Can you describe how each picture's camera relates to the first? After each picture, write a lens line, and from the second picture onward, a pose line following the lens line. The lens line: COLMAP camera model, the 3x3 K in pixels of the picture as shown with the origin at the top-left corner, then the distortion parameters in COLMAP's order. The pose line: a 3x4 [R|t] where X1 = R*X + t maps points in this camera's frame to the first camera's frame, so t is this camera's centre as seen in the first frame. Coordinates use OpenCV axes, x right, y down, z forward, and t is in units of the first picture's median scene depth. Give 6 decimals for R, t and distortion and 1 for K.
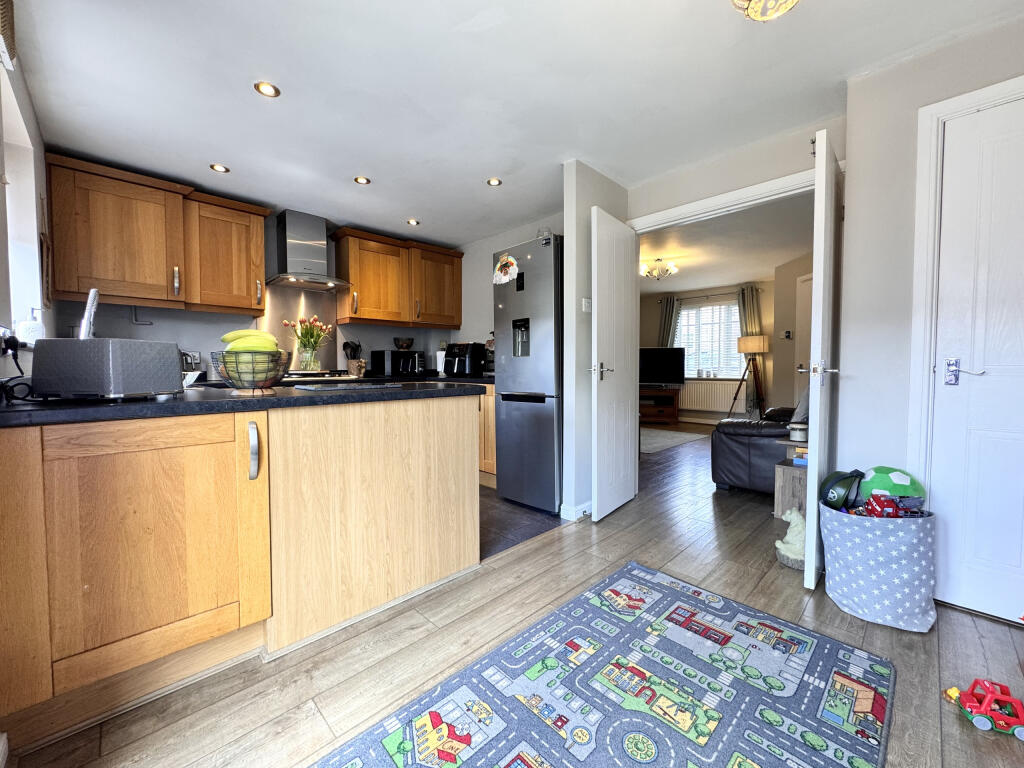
lens RADIAL K [[408.5, 0, 513.9], [0, 408.5, 381.2], [0, 0, 1]] dist [-0.001214, -0.000330]
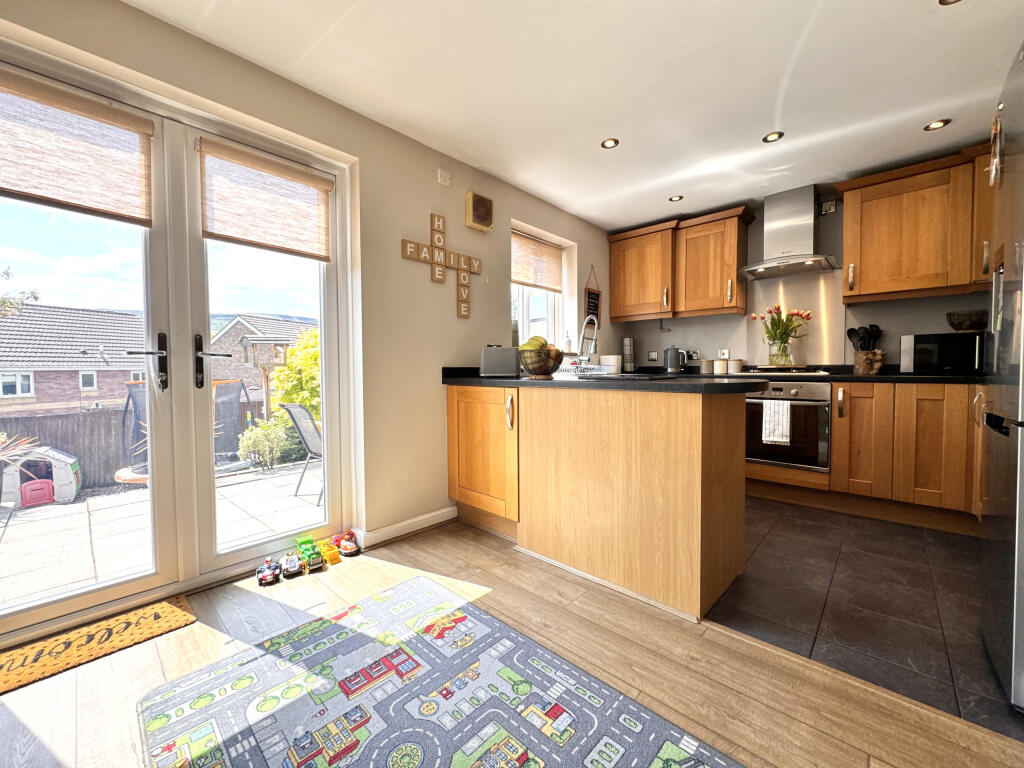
lens RADIAL K [[408.5, 0, 510.4], [0, 408.5, 384.1], [0, 0, 1]] dist [-0.001214, -0.000330]
pose [[0.037532, 0.040926, -0.998457, 0.905109], [-0.029887, 0.998760, 0.039815, -0.004939], [0.998848, 0.028347, 0.038708, 0.877607]]
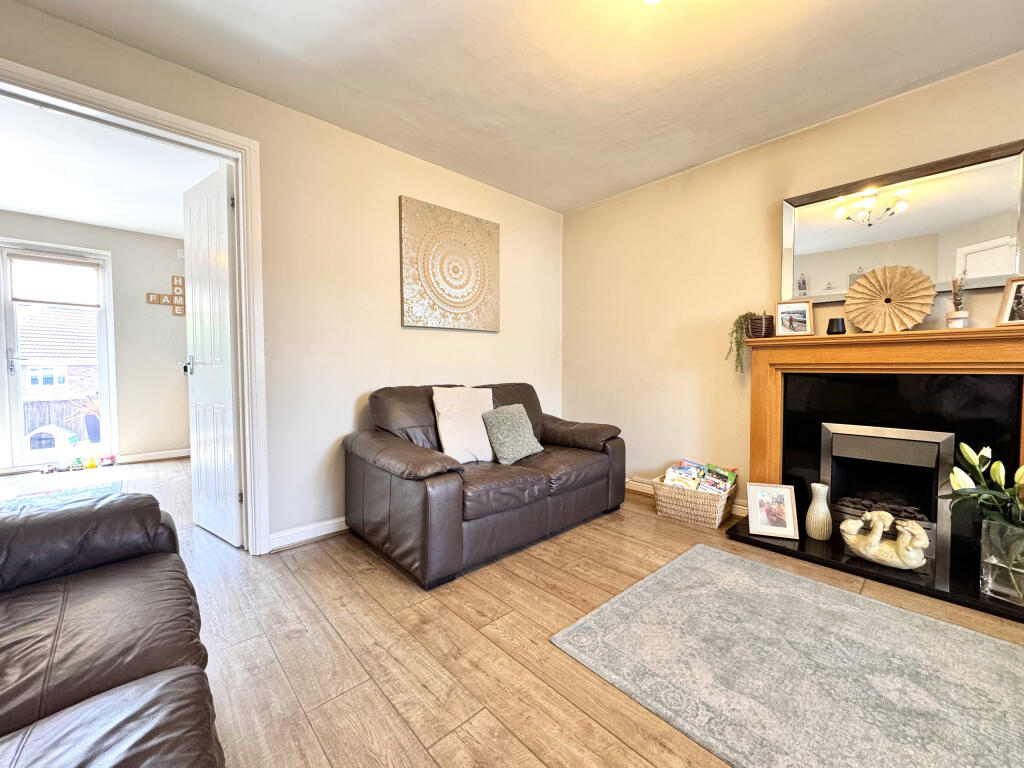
lens RADIAL K [[408.5, 0, 513.6], [0, 408.5, 380.5], [0, 0, 1]] dist [-0.001214, -0.000330]
pose [[-0.033320, 0.042279, -0.998550, 2.055393], [-0.032820, 0.998520, 0.043373, -0.093425], [0.998906, 0.034217, -0.031883, 3.178598]]
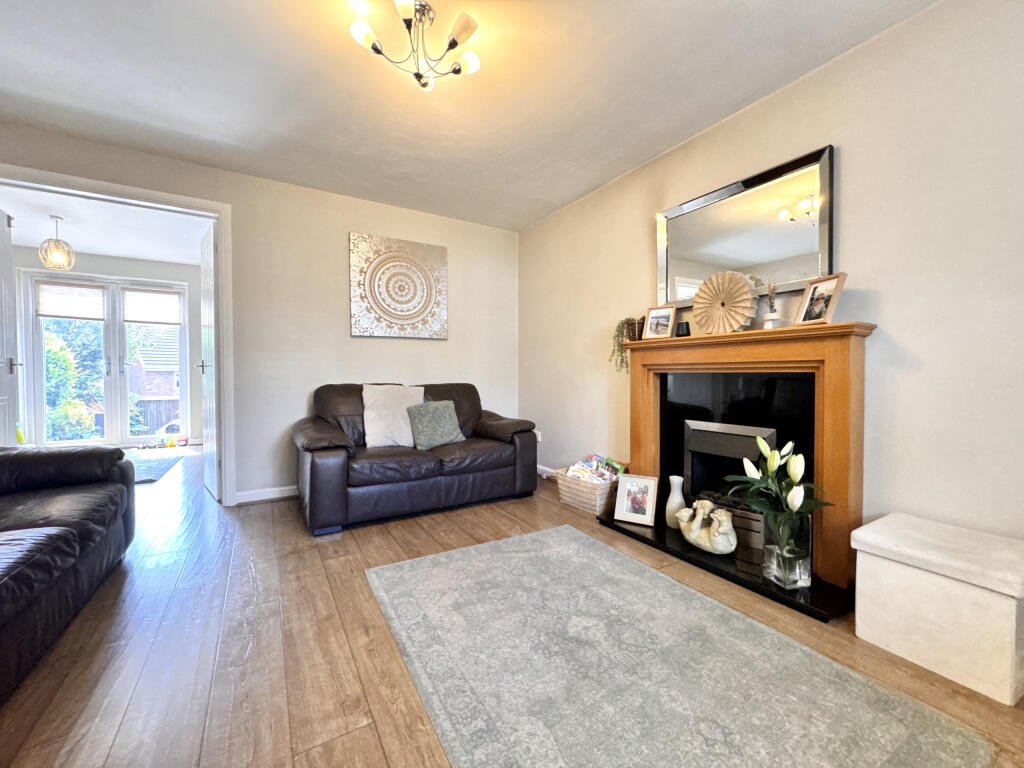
lens RADIAL K [[408.5, 0, 511.3], [0, 408.5, 380.8], [0, 0, 1]] dist [-0.001214, -0.000330]
pose [[-0.229143, 0.024475, -0.973085, 2.243164], [-0.031707, 0.998966, 0.032592, -0.093236], [0.972876, 0.038322, -0.228130, 3.984859]]
